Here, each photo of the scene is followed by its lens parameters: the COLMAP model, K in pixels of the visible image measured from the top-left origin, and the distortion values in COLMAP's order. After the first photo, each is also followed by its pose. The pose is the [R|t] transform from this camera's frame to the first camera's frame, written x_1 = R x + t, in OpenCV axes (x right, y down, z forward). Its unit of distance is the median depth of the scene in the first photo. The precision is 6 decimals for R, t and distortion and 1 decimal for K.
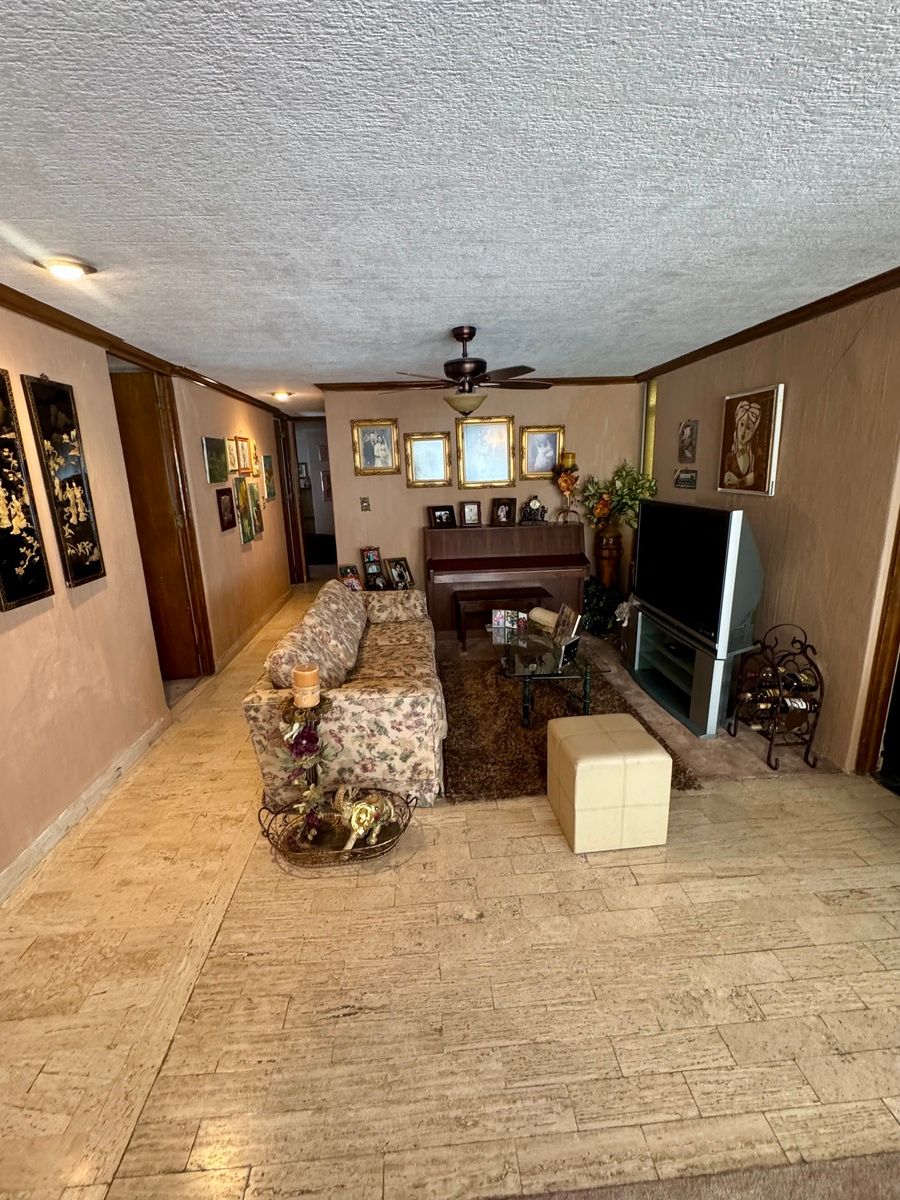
lens RADIAL K [[528.3, 0, 451.1], [0, 528.3, 598.6], [0, 0, 1]] dist [-0.003919, 0.000743]
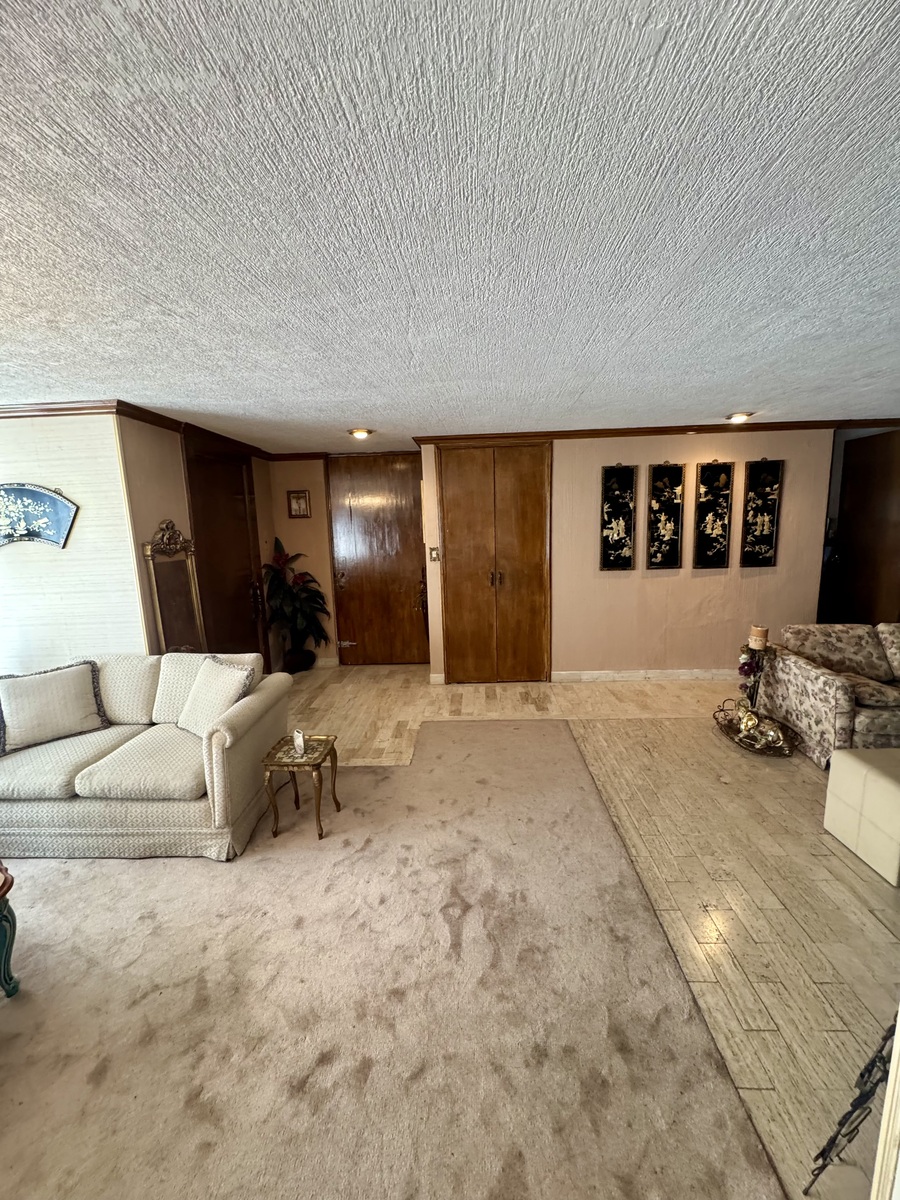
lens RADIAL K [[477.2, 0, 451.2], [0, 477.2, 600.0], [0, 0, 1]] dist [0.000376, -0.000879]
pose [[-0.115386, 0.195032, -0.973986, 1.259927], [-0.203538, 0.955088, 0.215361, -0.073908], [0.972244, 0.223093, -0.070507, 0.126561]]
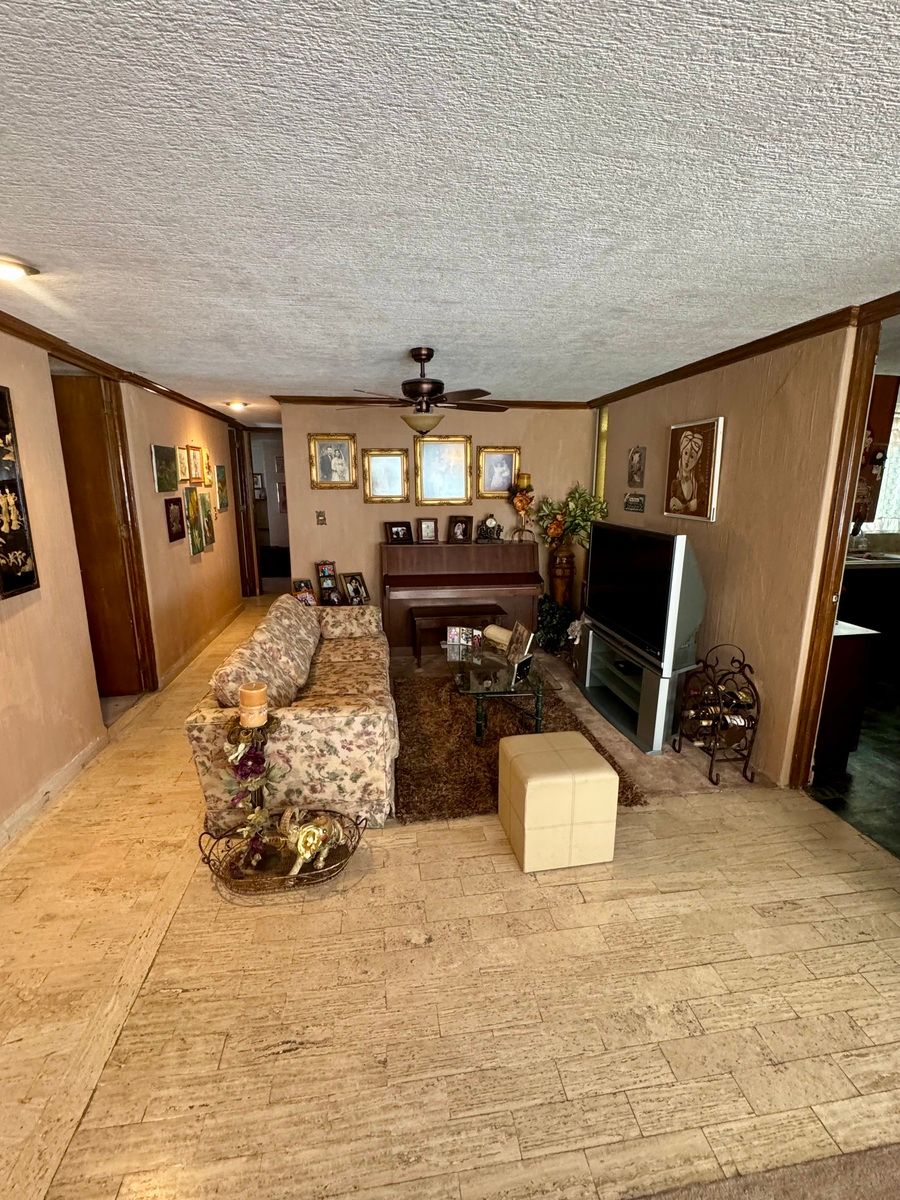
lens RADIAL K [[528.3, 0, 451.8], [0, 528.3, 598.0], [0, 0, 1]] dist [-0.003919, 0.000743]
pose [[0.996638, 0.014543, 0.080633, 0.008243], [-0.012229, 0.999501, -0.029125, -0.007447], [-0.081017, 0.028041, 0.996318, -0.002554]]
